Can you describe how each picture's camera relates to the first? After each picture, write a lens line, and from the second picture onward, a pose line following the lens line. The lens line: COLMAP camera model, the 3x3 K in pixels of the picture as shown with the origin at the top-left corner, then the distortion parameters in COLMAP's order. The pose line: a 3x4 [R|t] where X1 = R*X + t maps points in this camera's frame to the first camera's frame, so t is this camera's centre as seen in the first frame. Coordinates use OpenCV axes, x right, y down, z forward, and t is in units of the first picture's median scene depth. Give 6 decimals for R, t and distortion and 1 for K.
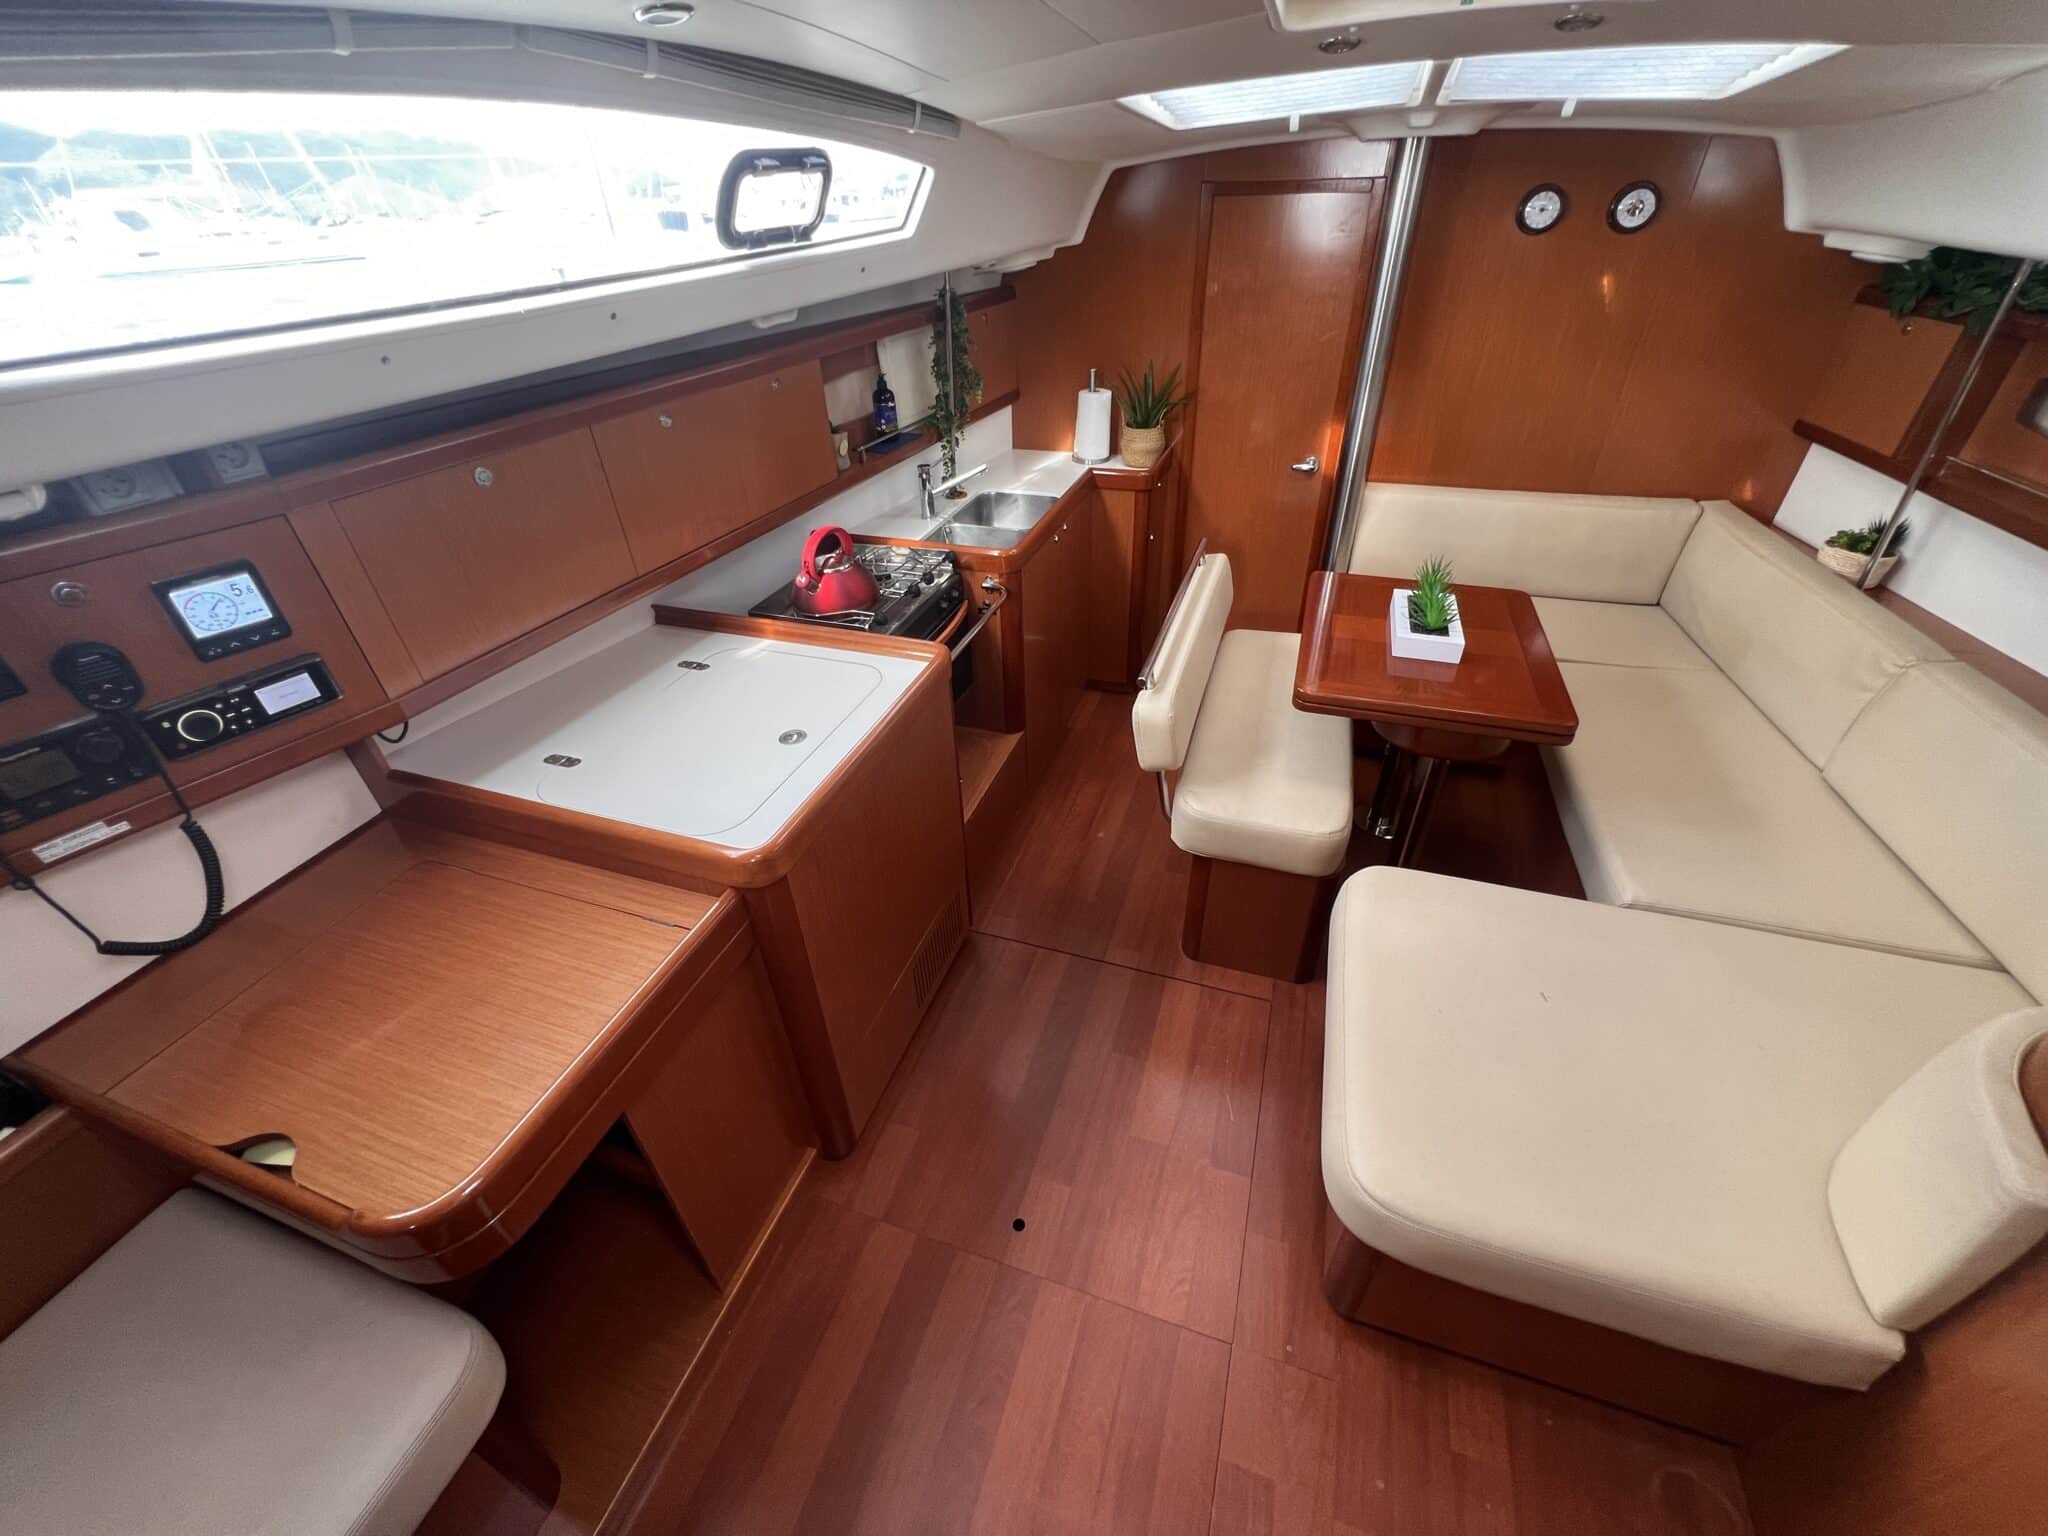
lens RADIAL K [[817.7, 0, 1022.0], [0, 817.7, 763.7], [0, 0, 1]] dist [-0.003919, 0.000499]
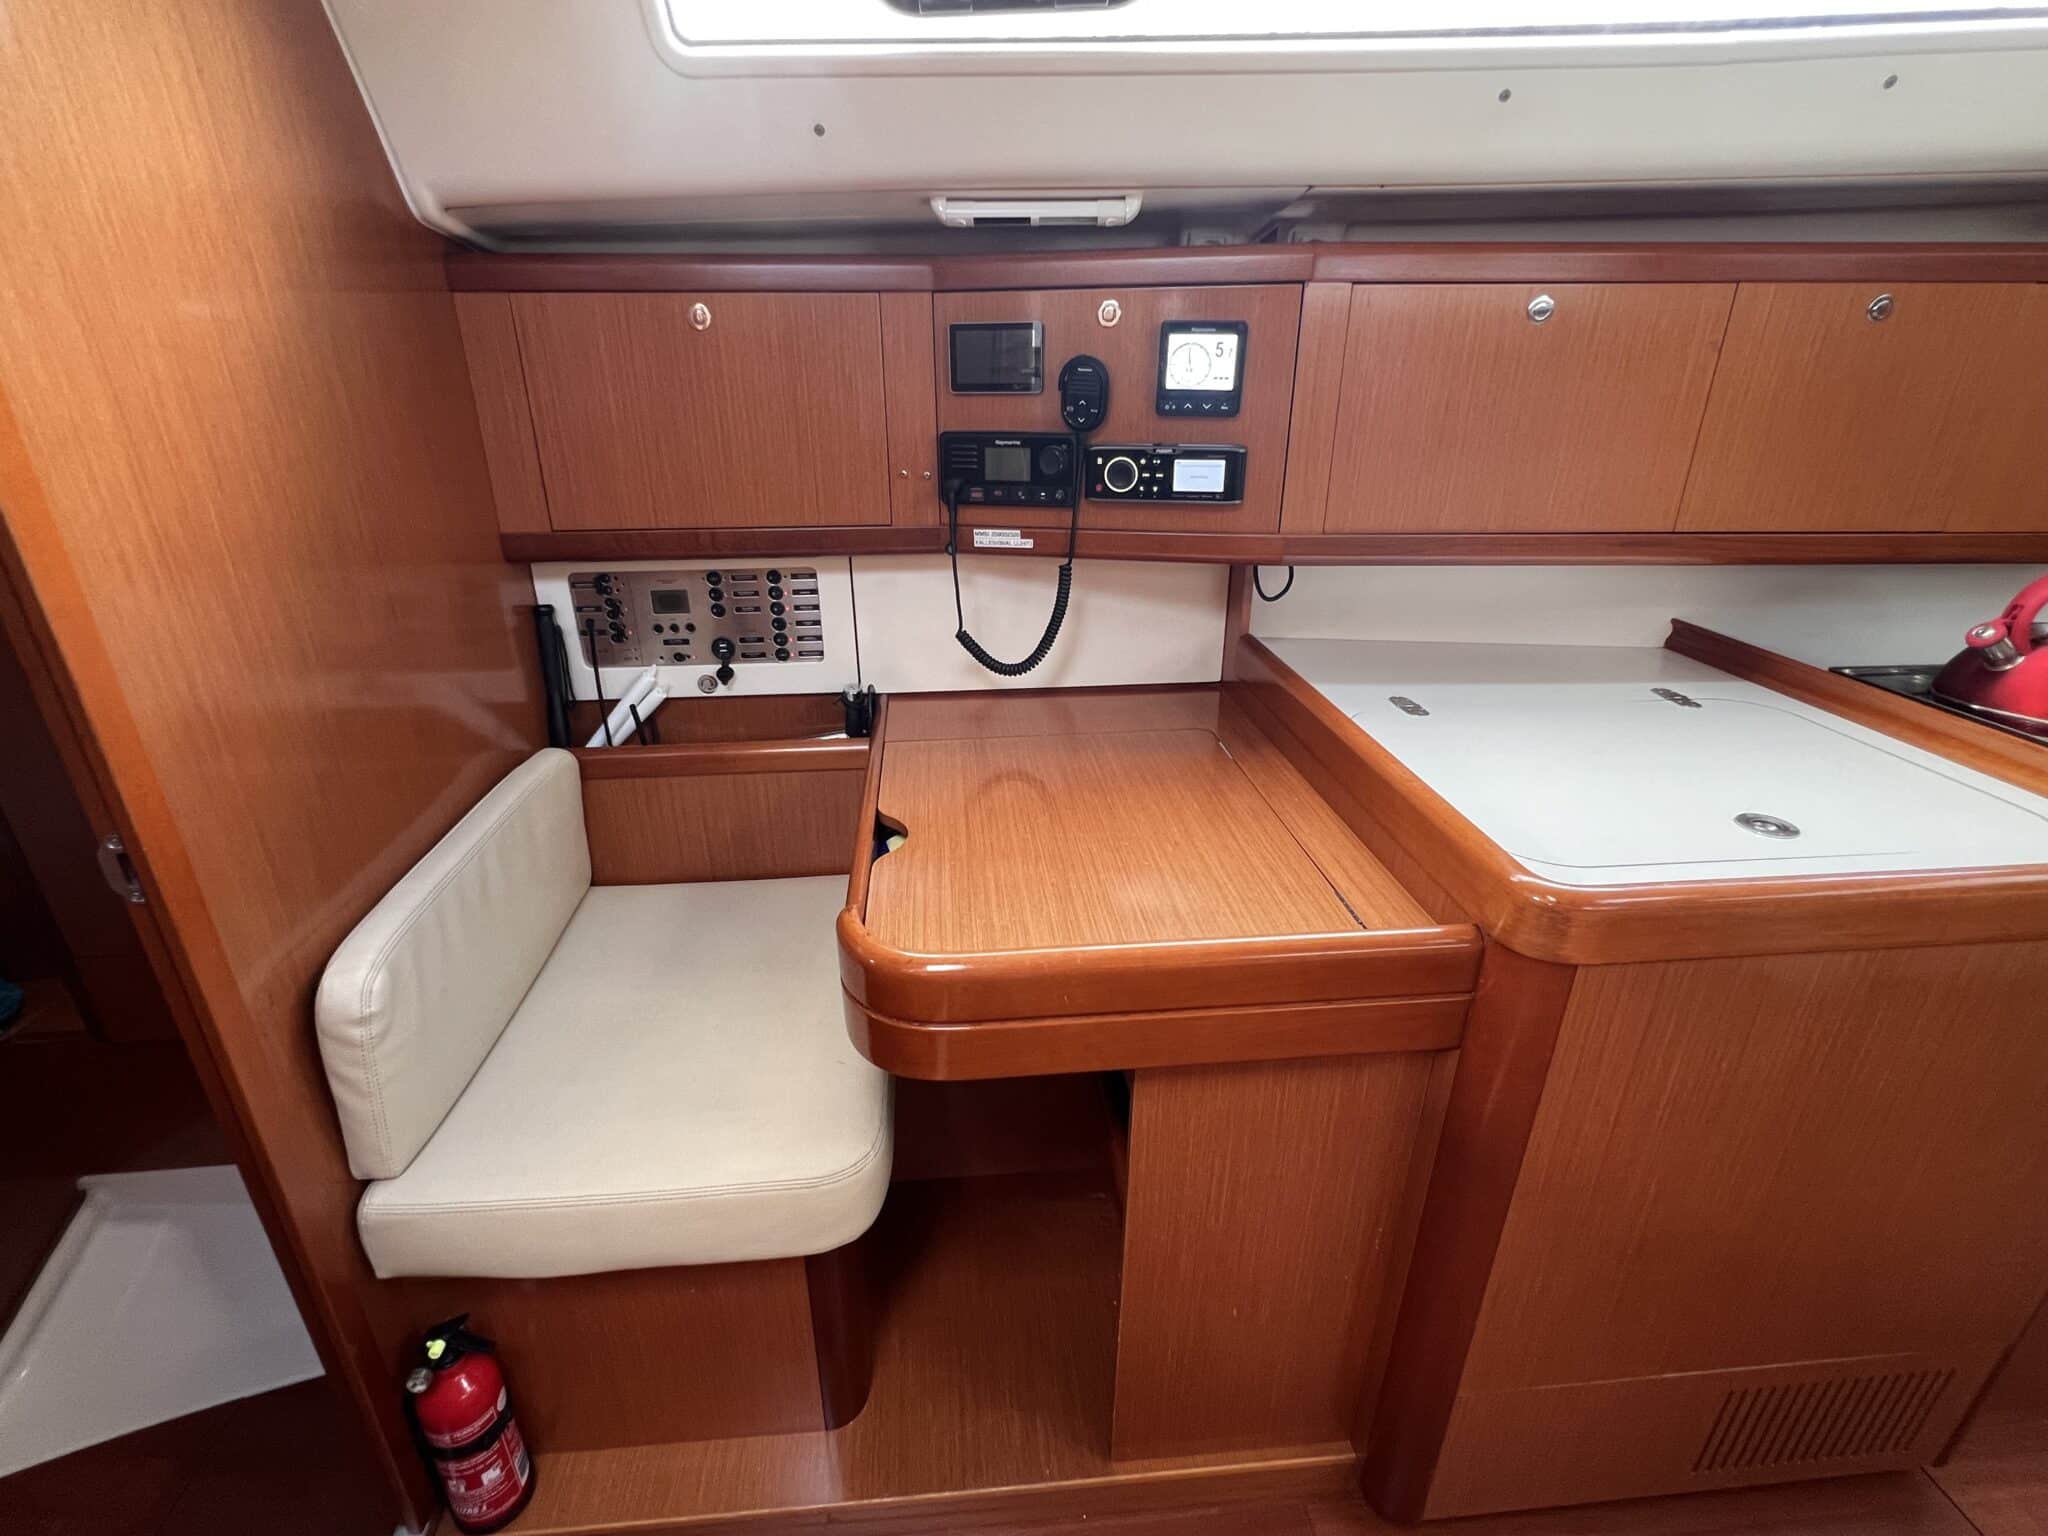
lens RADIAL K [[954.0, 0, 1007.5], [0, 954.0, 767.4], [0, 0, 1]] dist [-0.002079, -0.001041]
pose [[0.408378, 0.392203, -0.824260, 0.009311], [-0.534947, 0.834504, 0.132039, 0.099645], [0.739634, 0.387013, 0.550601, 0.241048]]
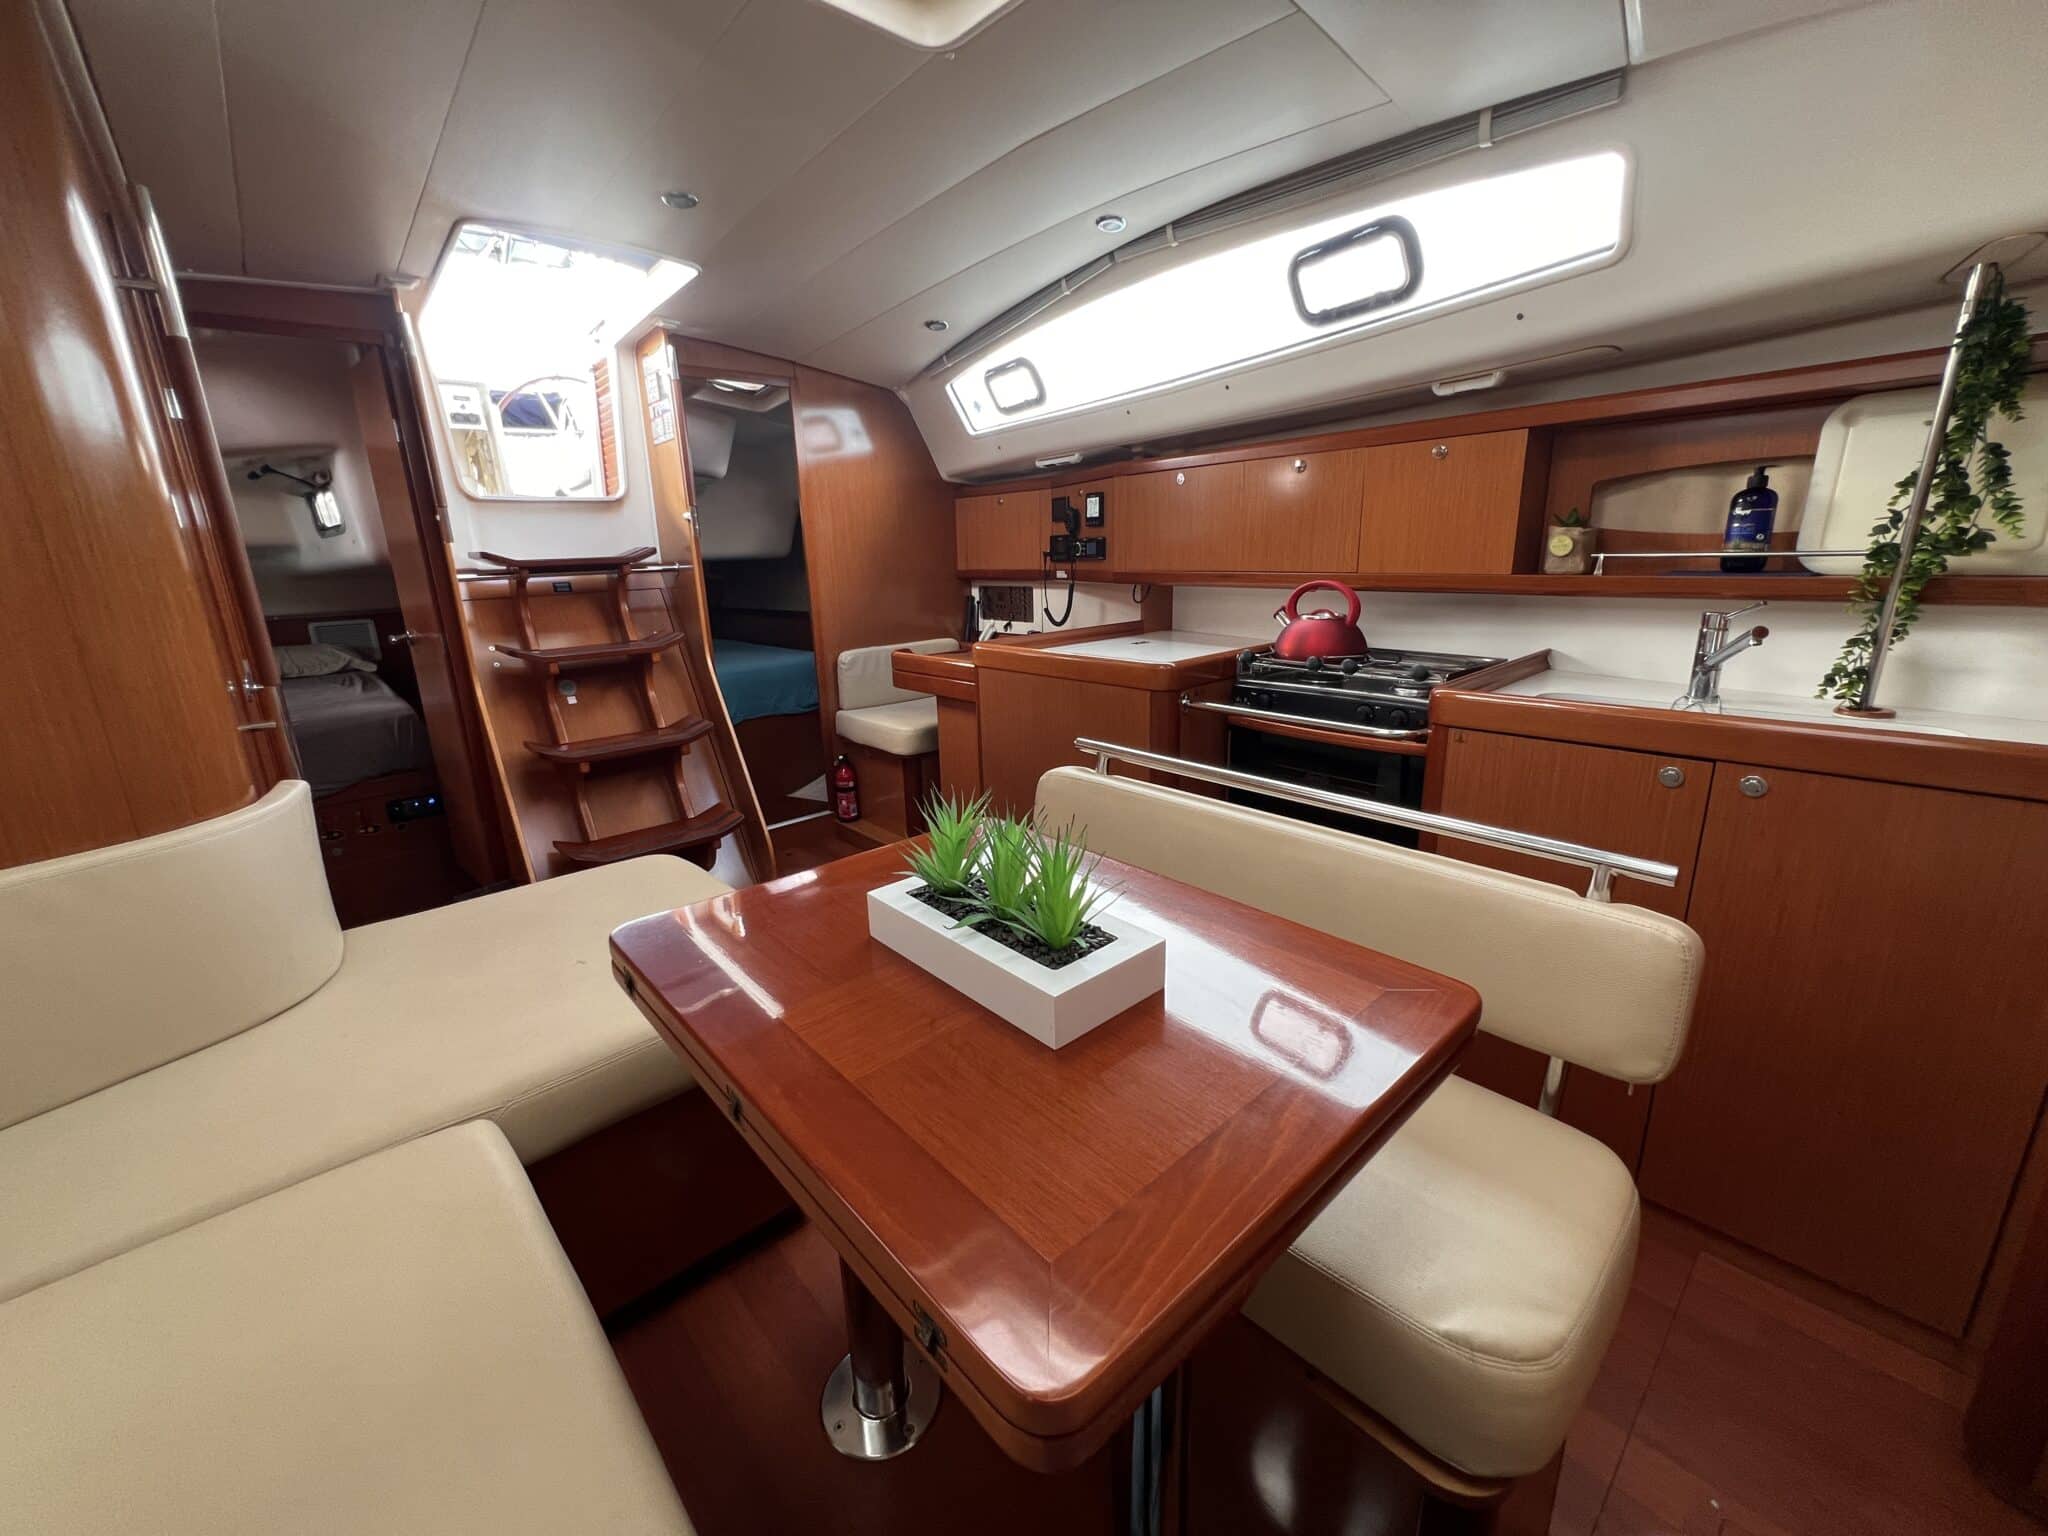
lens RADIAL K [[817.7, 0, 1016.3], [0, 817.7, 768.2], [0, 0, 1]] dist [-0.003919, 0.000499]
pose [[-0.485793, 0.274733, -0.829775, 0.876127], [-0.464810, 0.722768, 0.511427, -0.469098], [0.740241, 0.634136, -0.223417, 1.121356]]
